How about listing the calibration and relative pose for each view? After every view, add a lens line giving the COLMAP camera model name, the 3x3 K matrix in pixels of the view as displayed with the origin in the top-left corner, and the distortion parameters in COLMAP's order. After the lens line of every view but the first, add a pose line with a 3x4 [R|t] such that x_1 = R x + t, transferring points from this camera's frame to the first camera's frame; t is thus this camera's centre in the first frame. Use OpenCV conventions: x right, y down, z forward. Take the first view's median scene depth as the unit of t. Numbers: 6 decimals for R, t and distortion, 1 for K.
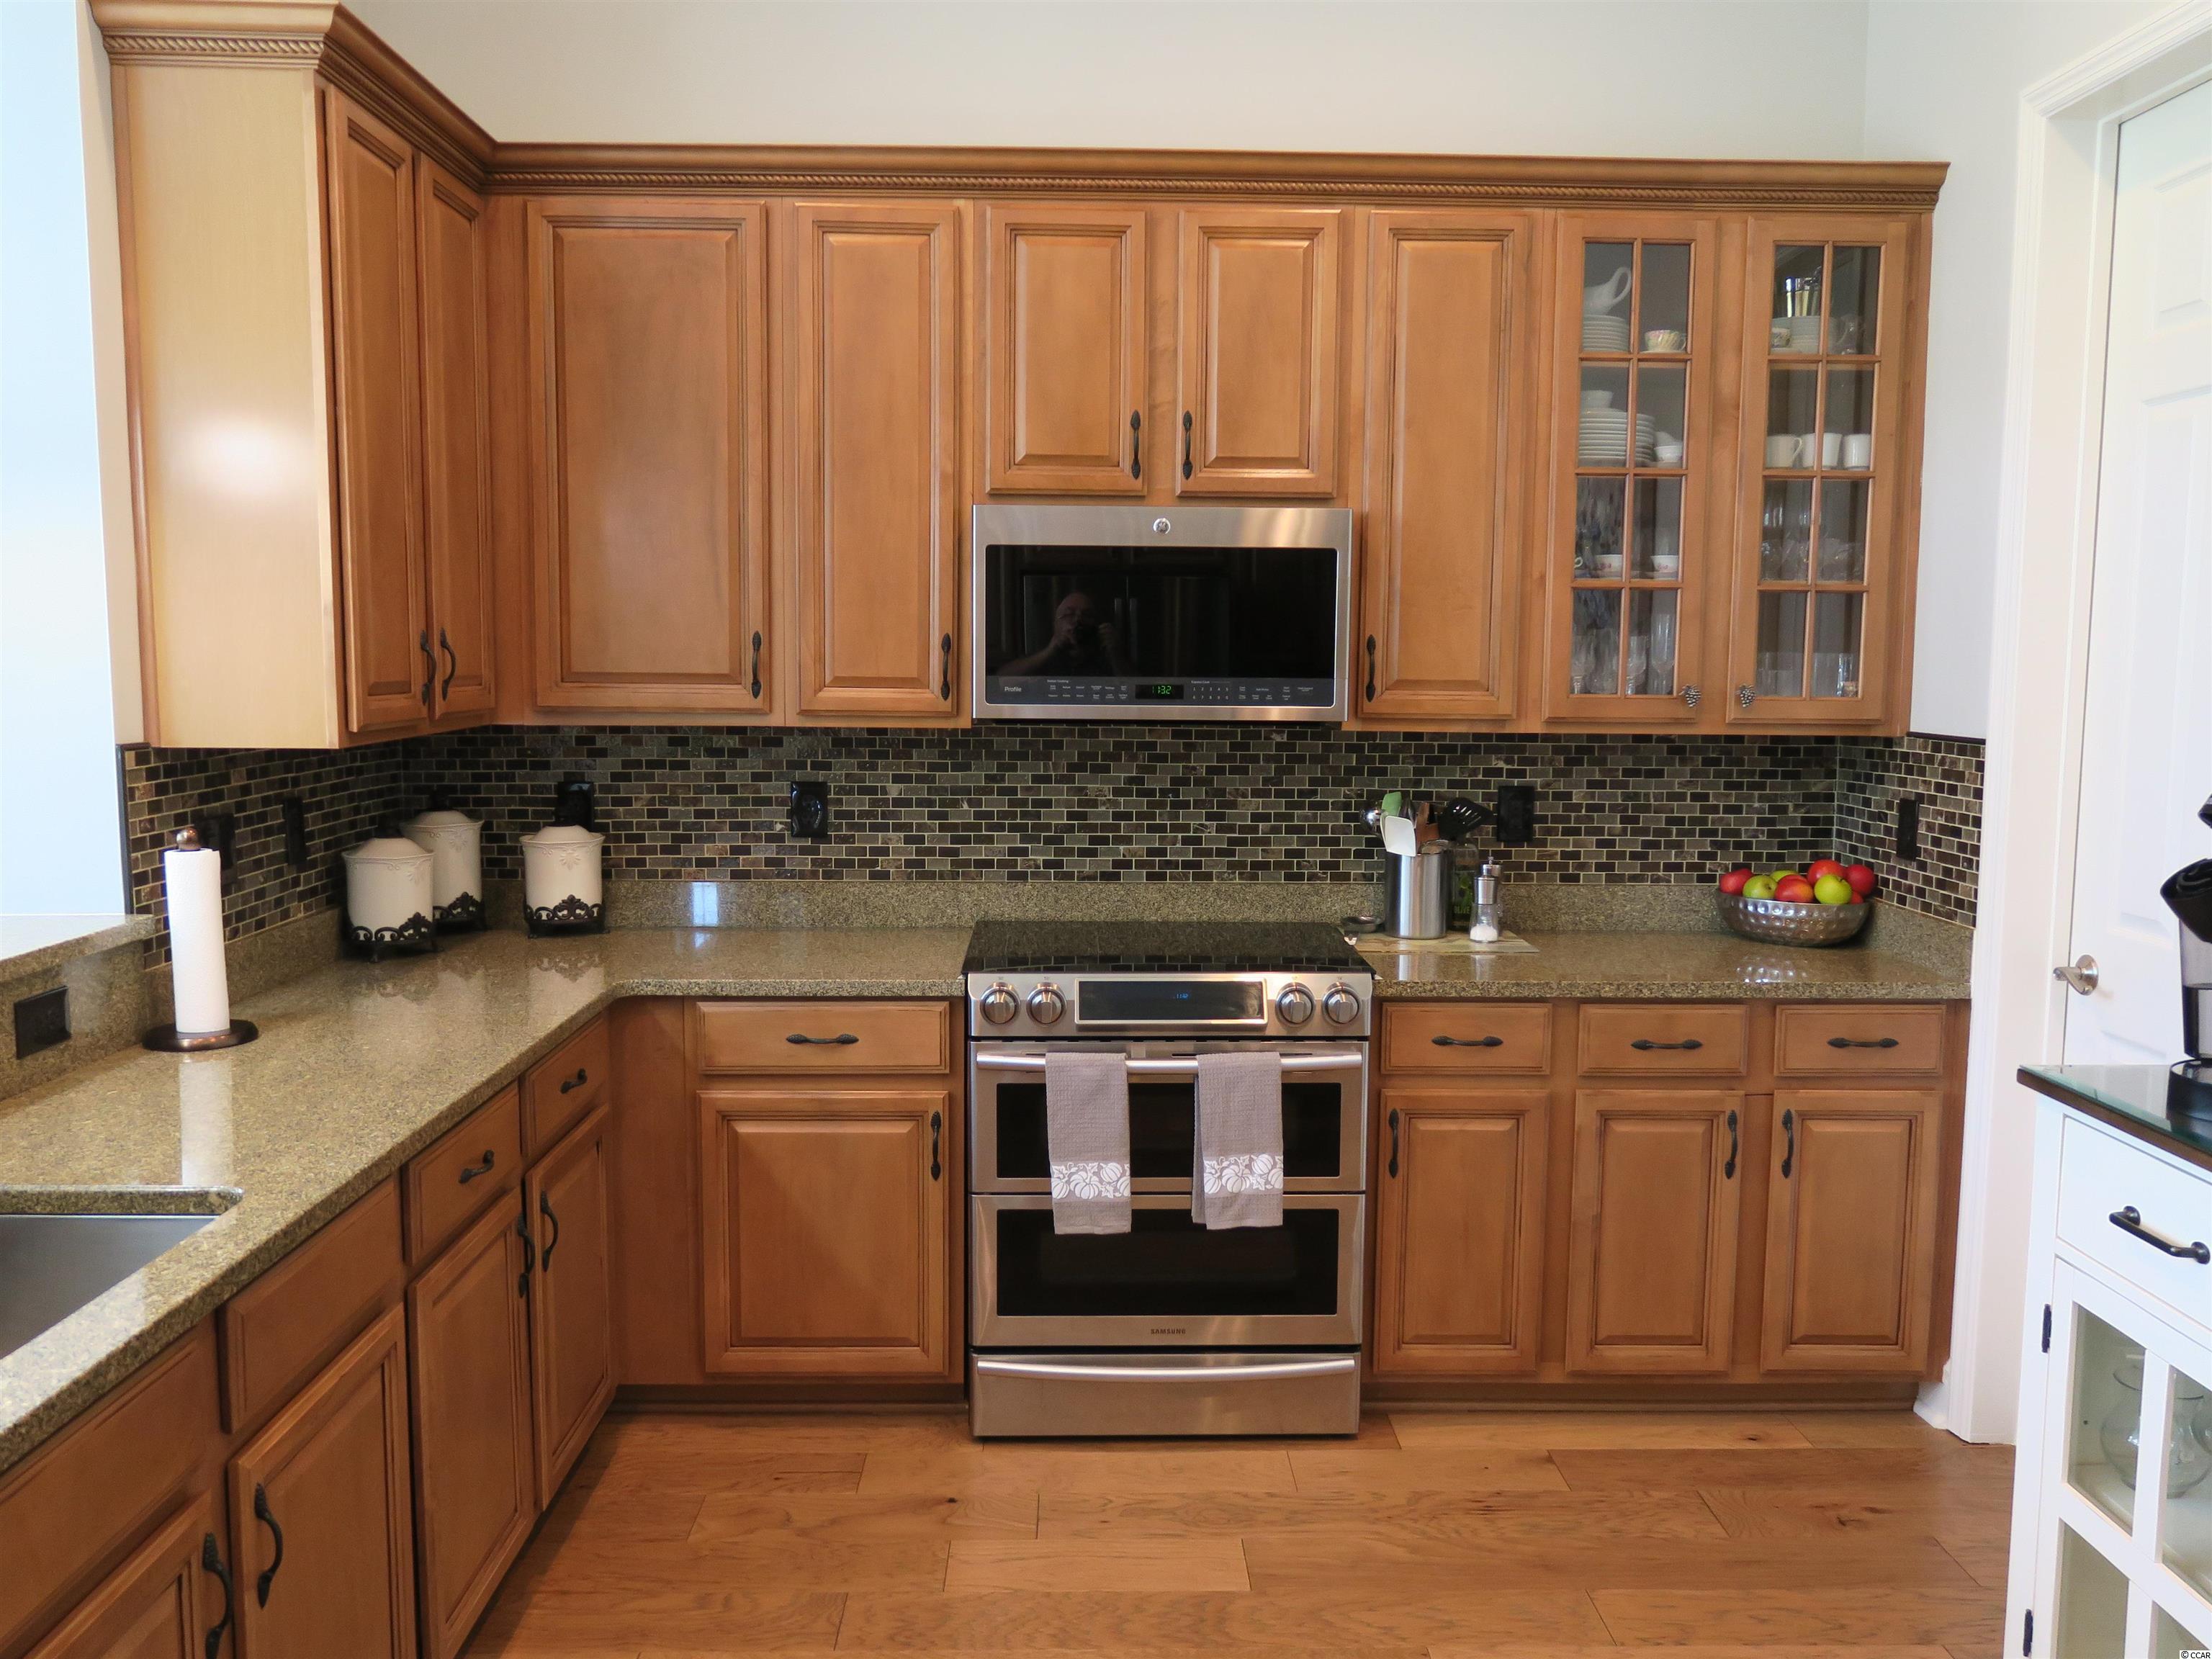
lens RADIAL K [[1728.4, 0, 1105.4], [0, 1728.4, 834.4], [0, 0, 1]] dist [-0.015395, 0.006011]
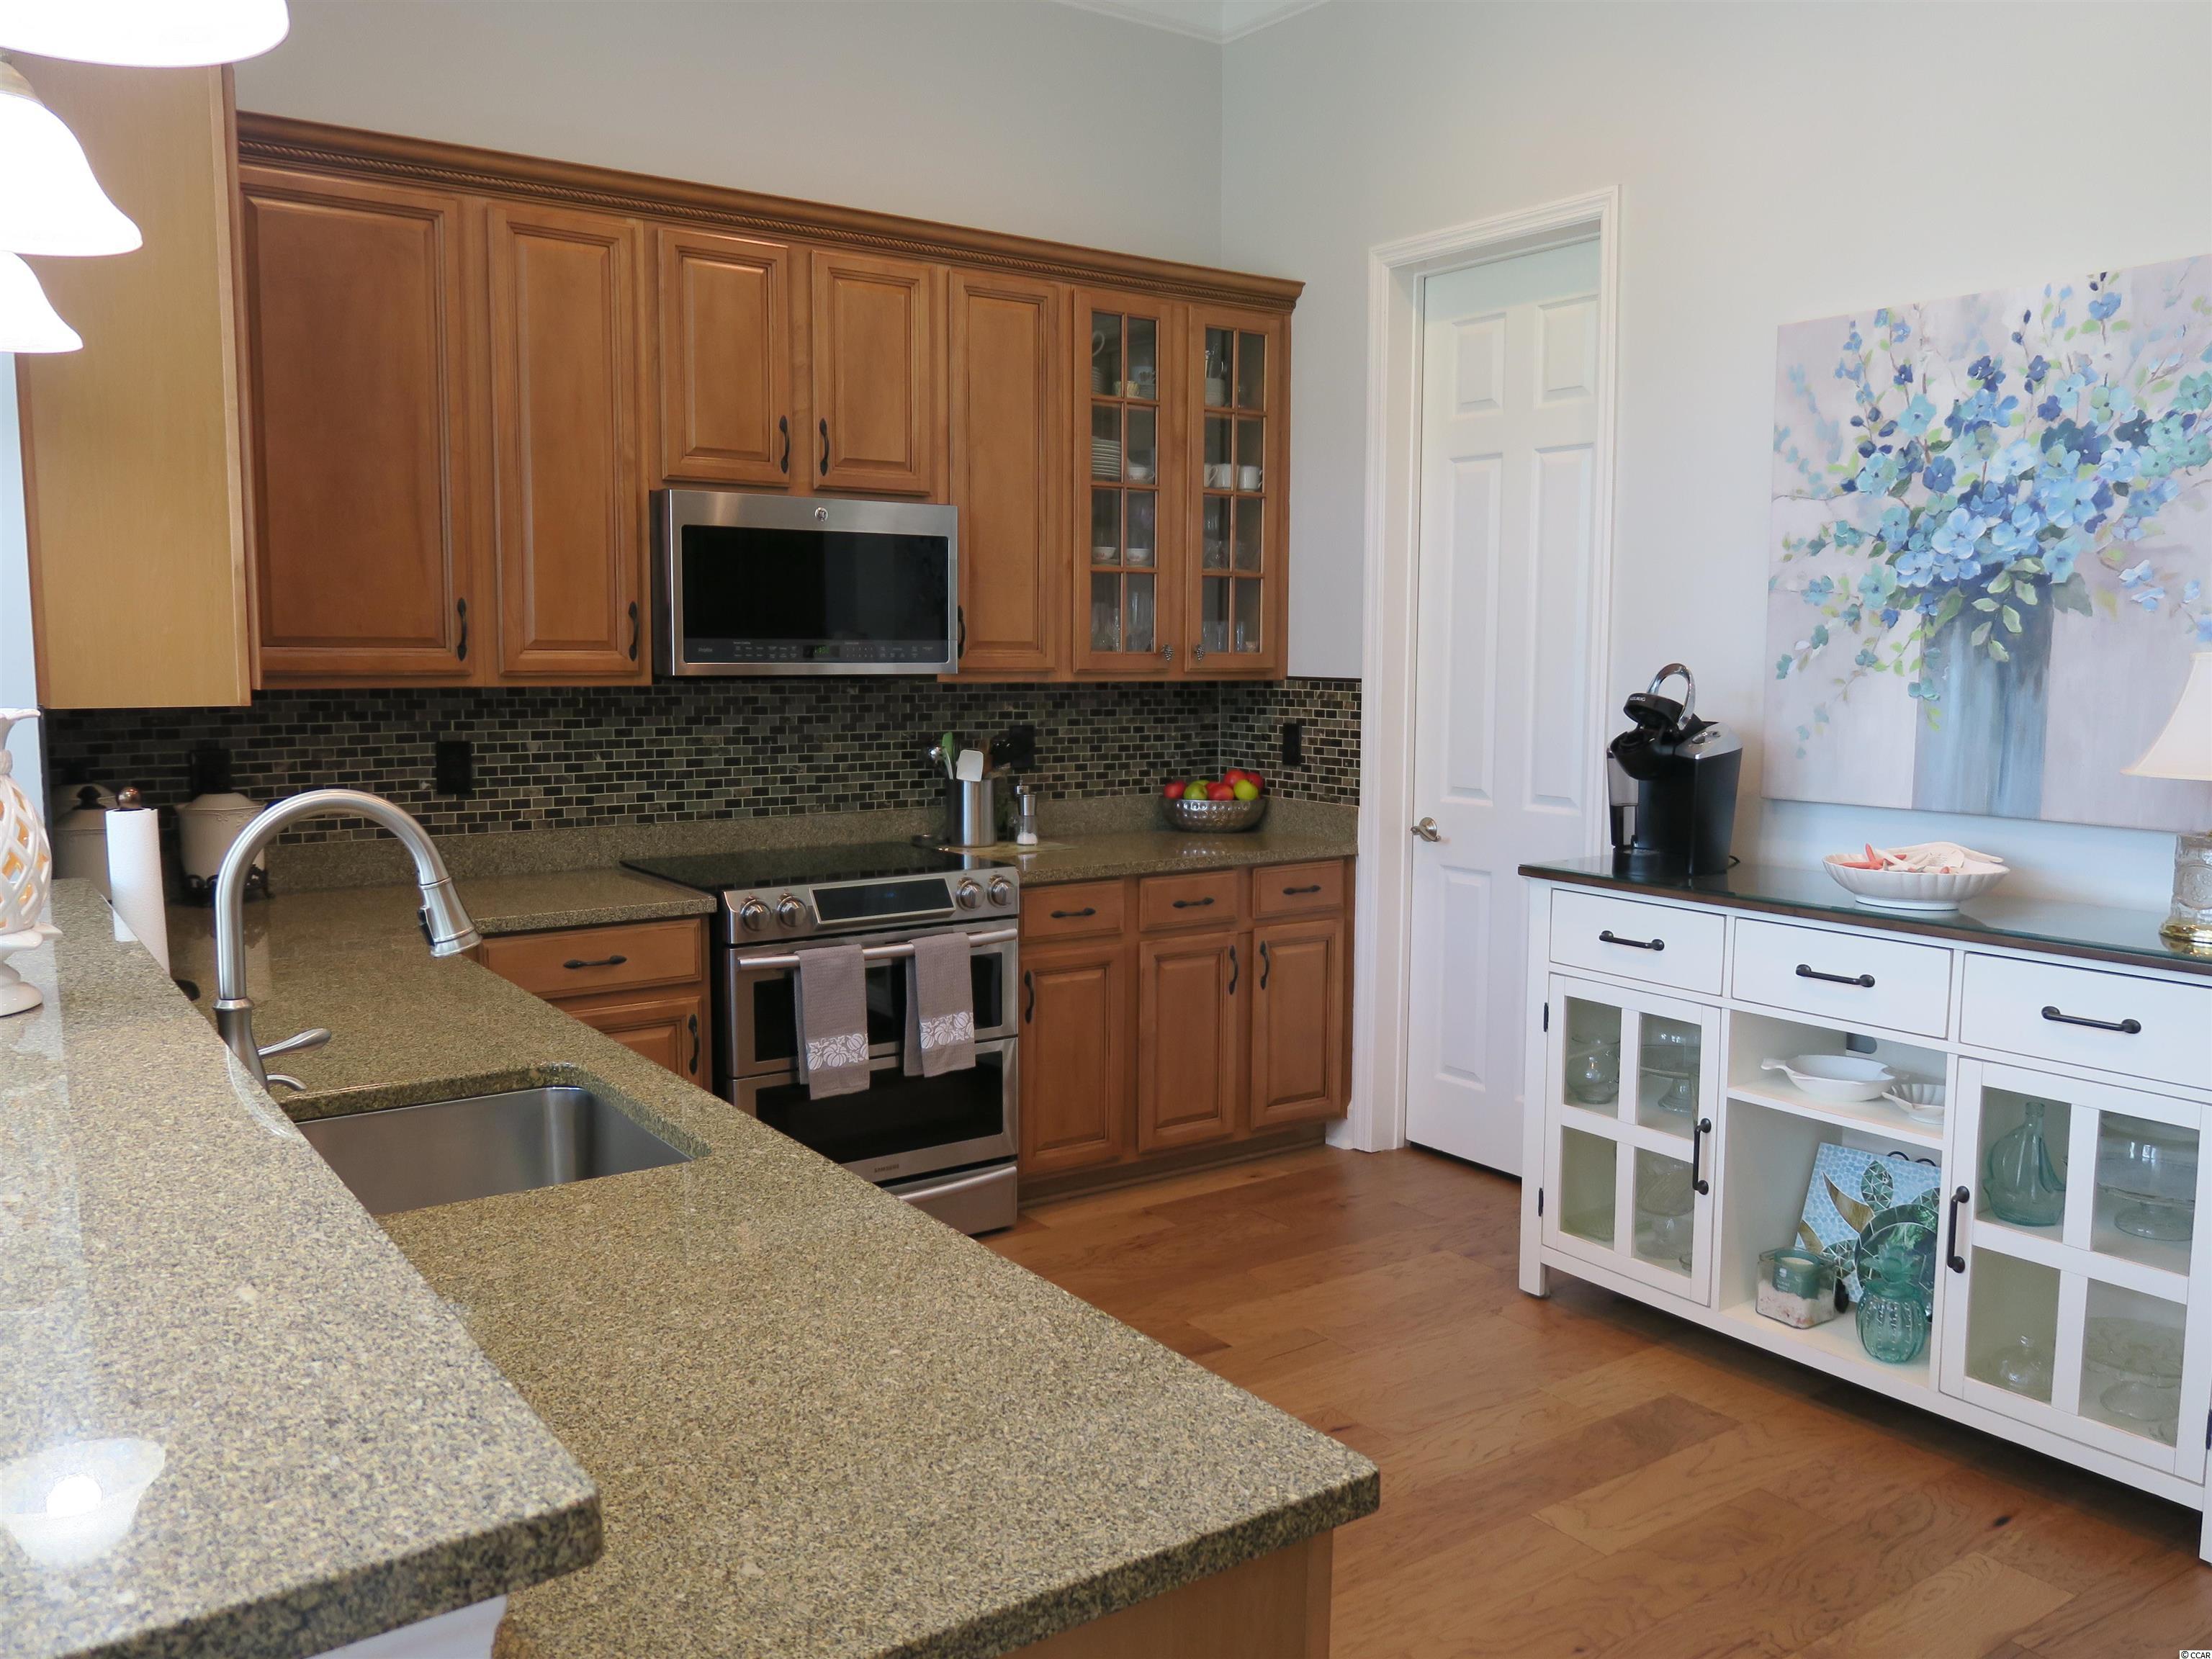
lens RADIAL K [[1728.4, 0, 1101.7], [0, 1728.4, 832.1], [0, 0, 1]] dist [-0.015395, 0.006011]
pose [[0.829029, -0.064259, 0.555501, -0.485897], [0.059281, 0.997877, 0.026962, 0.022497], [-0.556054, 0.010578, 0.831079, -0.110346]]
